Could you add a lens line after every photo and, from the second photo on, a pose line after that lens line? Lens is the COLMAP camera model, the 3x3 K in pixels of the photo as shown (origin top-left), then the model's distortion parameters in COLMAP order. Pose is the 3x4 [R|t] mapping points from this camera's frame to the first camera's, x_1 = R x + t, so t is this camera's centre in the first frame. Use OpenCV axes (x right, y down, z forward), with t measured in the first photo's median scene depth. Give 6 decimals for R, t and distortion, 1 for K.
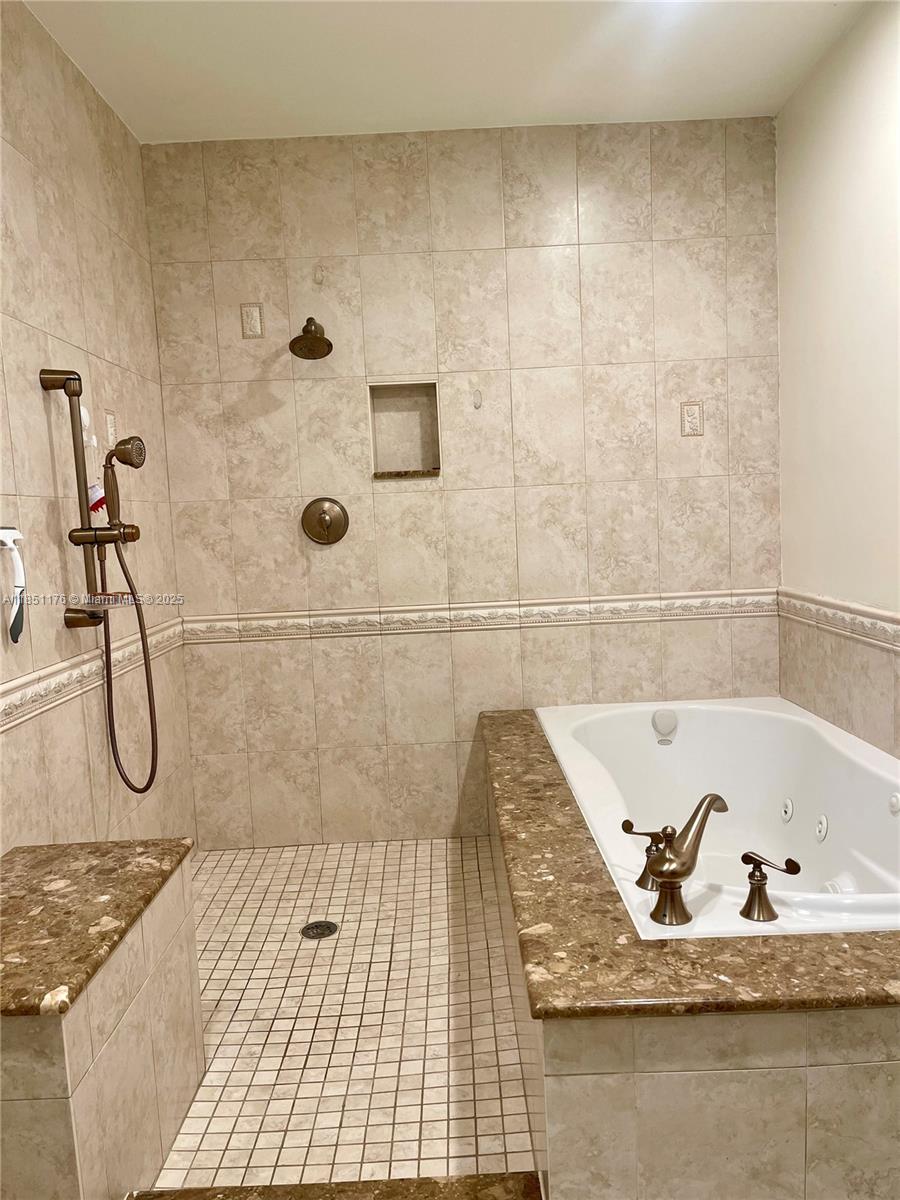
lens RADIAL K [[801.9, 0, 476.2], [0, 801.9, 599.4], [0, 0, 1]] dist [0.041169, -0.044392]
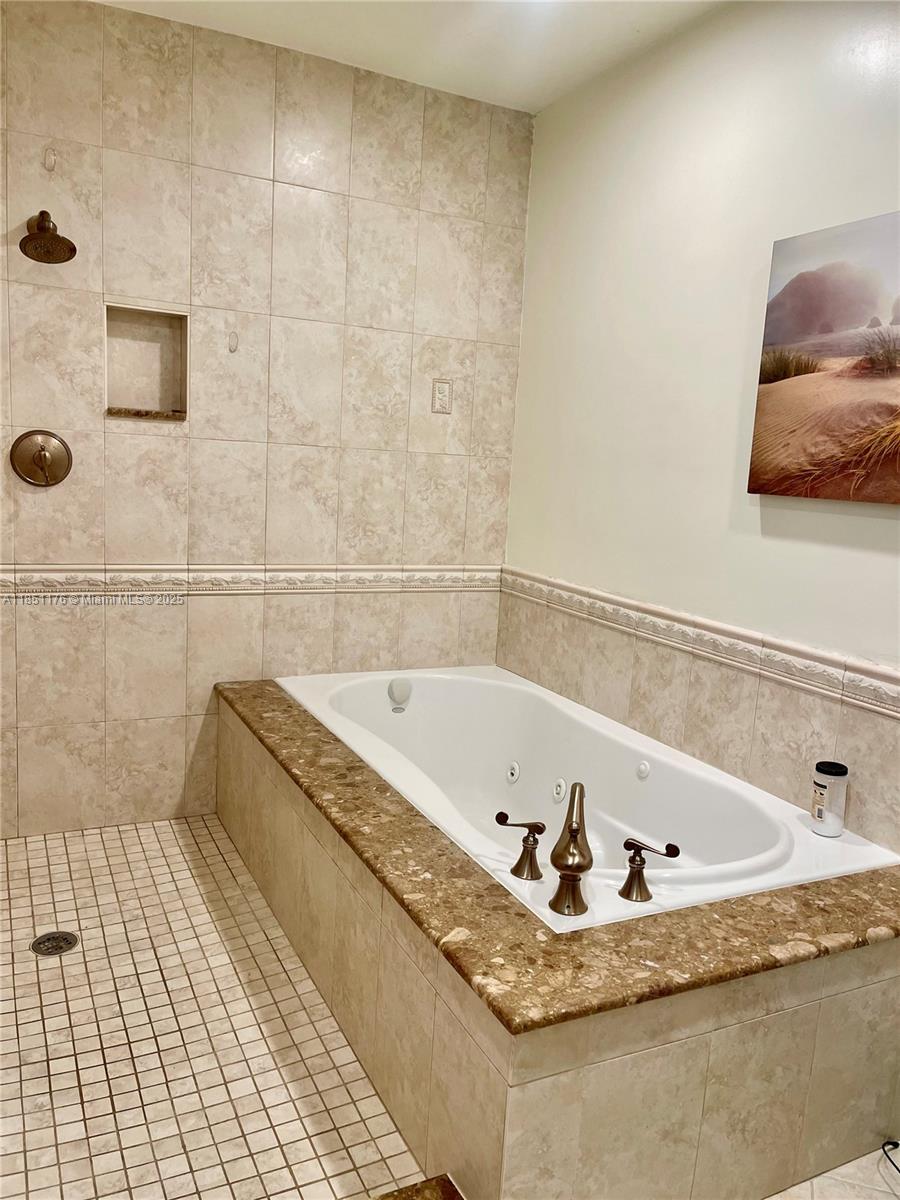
lens RADIAL K [[801.9, 0, 476.2], [0, 801.9, 599.4], [0, 0, 1]] dist [0.041169, -0.044392]
pose [[0.914141, 0.039878, 0.403430, -0.106221], [-0.062004, 0.997195, 0.041926, -0.014385], [-0.400626, -0.063340, 0.914050, 0.039378]]
